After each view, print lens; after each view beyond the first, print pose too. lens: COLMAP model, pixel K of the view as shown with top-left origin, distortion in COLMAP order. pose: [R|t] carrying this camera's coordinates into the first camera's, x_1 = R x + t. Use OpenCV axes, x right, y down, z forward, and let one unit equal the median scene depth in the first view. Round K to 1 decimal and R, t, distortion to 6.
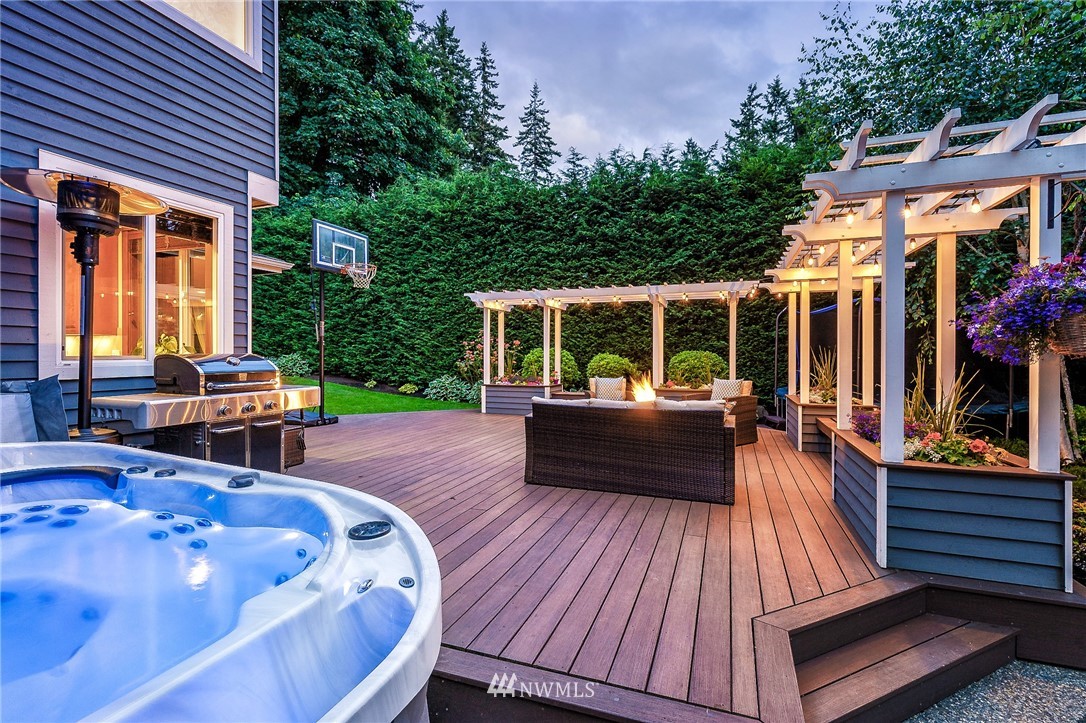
lens RADIAL K [[503.8, 0, 543.5], [0, 503.8, 353.9], [0, 0, 1]] dist [0.000263, 0.000011]
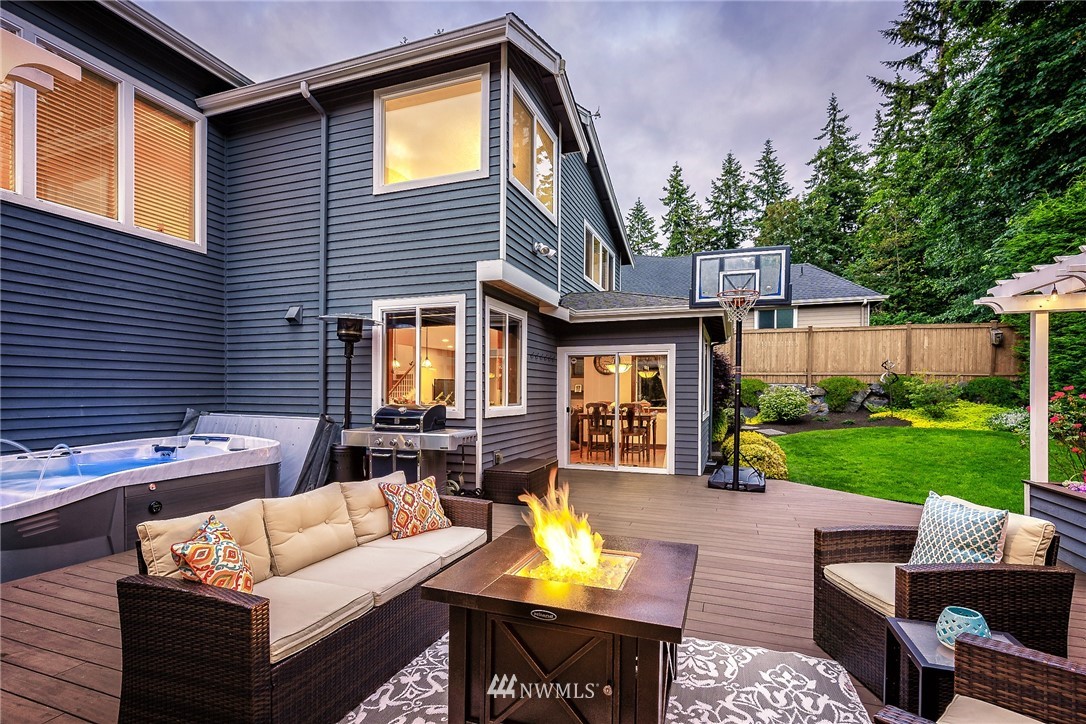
lens RADIAL K [[510.4, 0, 542.1], [0, 510.4, 389.4], [0, 0, 1]] dist [0.000734, 0.000072]
pose [[-0.006045, -0.002252, -0.999979, 0.534014], [-0.008324, 0.999963, -0.002202, -0.028005], [0.999947, 0.008311, -0.006063, 0.887287]]
